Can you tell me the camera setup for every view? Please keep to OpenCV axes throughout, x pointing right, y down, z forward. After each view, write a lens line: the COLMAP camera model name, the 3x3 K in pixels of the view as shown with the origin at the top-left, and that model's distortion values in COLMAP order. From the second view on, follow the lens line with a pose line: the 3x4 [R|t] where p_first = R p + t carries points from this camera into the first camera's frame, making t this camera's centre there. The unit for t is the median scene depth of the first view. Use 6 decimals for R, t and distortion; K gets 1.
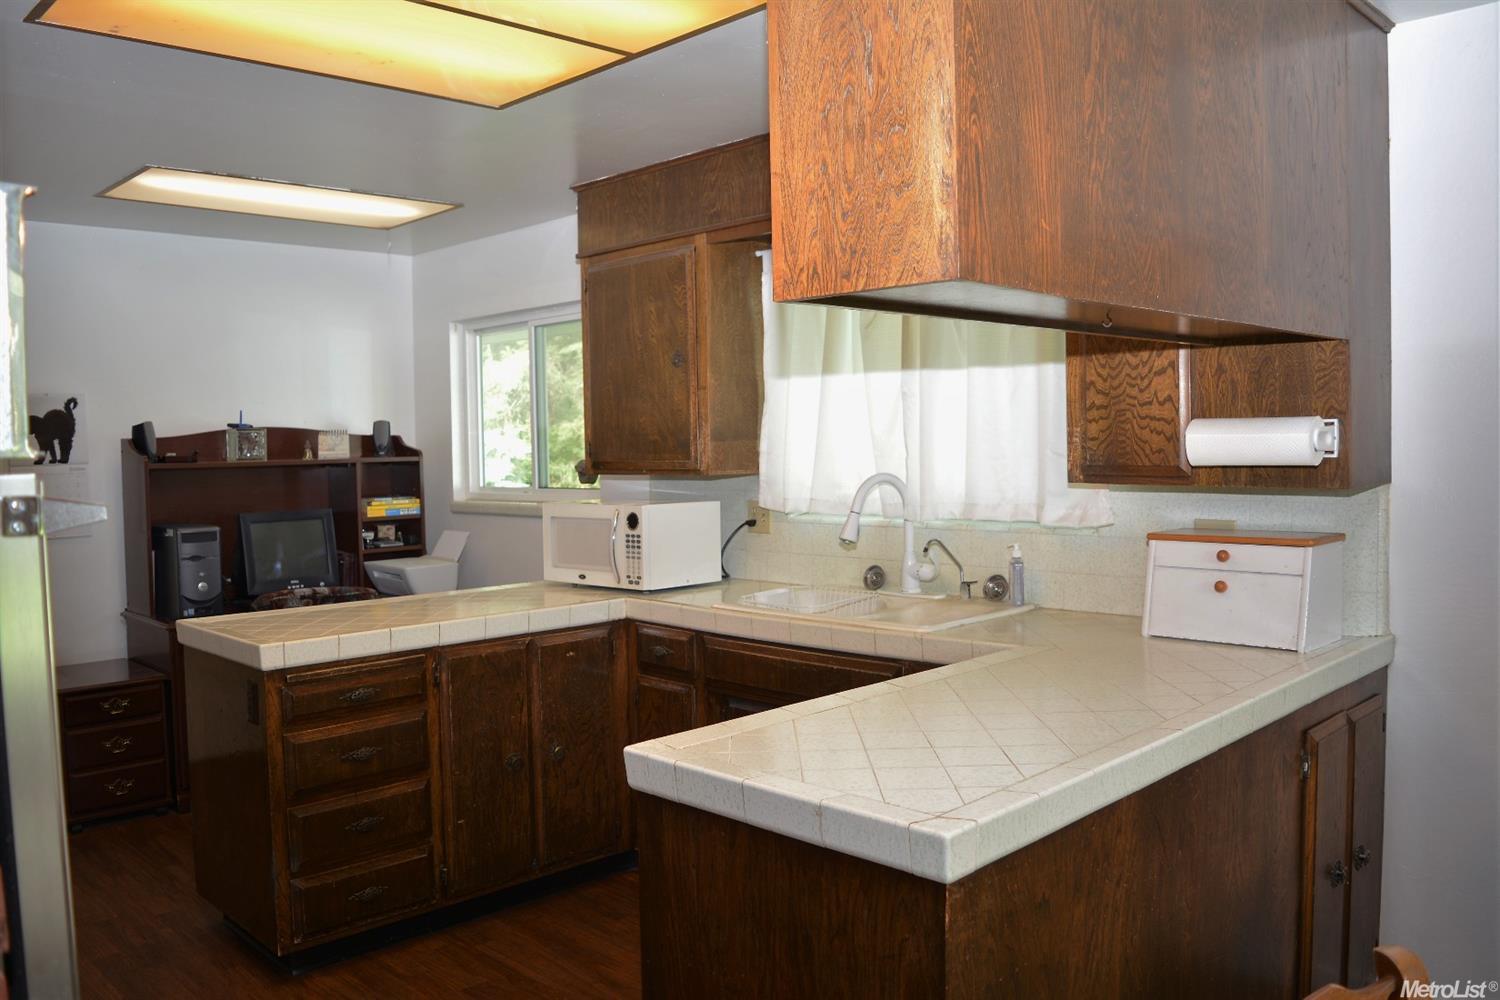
lens RADIAL K [[1199.5, 0, 745.4], [0, 1199.5, 499.0], [0, 0, 1]] dist [-0.102319, 0.029323]
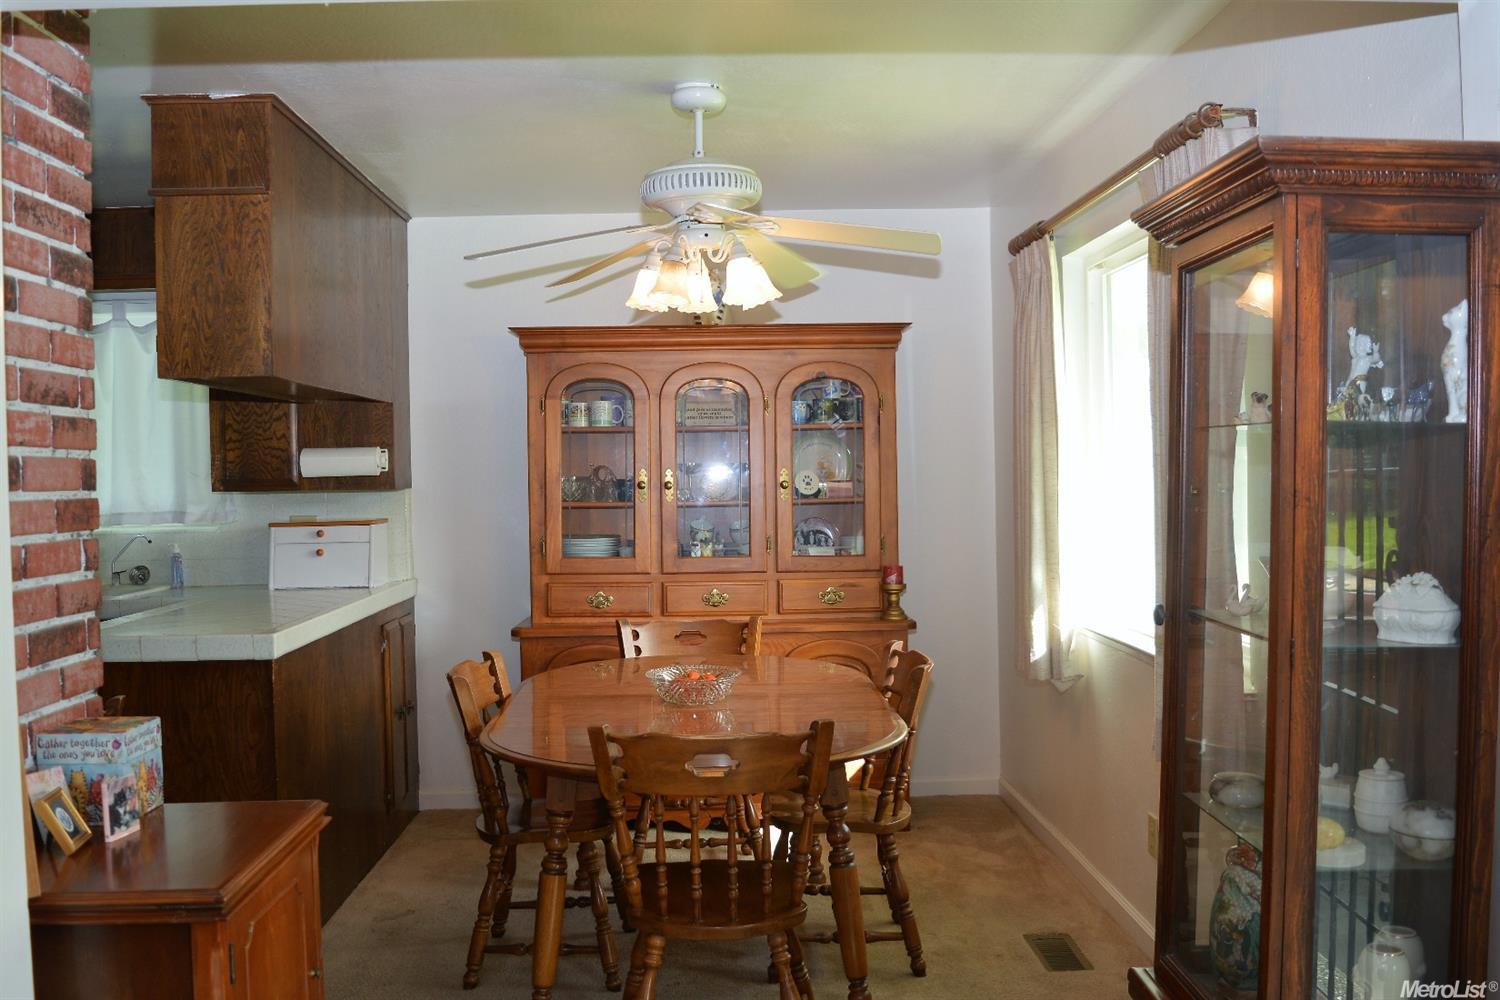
lens RADIAL K [[1372.2, 0, 751.2], [0, 1372.2, 503.5], [0, 0, 1]] dist [-0.102072, 0.000000]
pose [[0.682593, -0.010763, 0.730720, -0.570350], [0.042135, 0.998808, -0.024648, 0.080469], [-0.729583, 0.047613, 0.682233, -0.725128]]
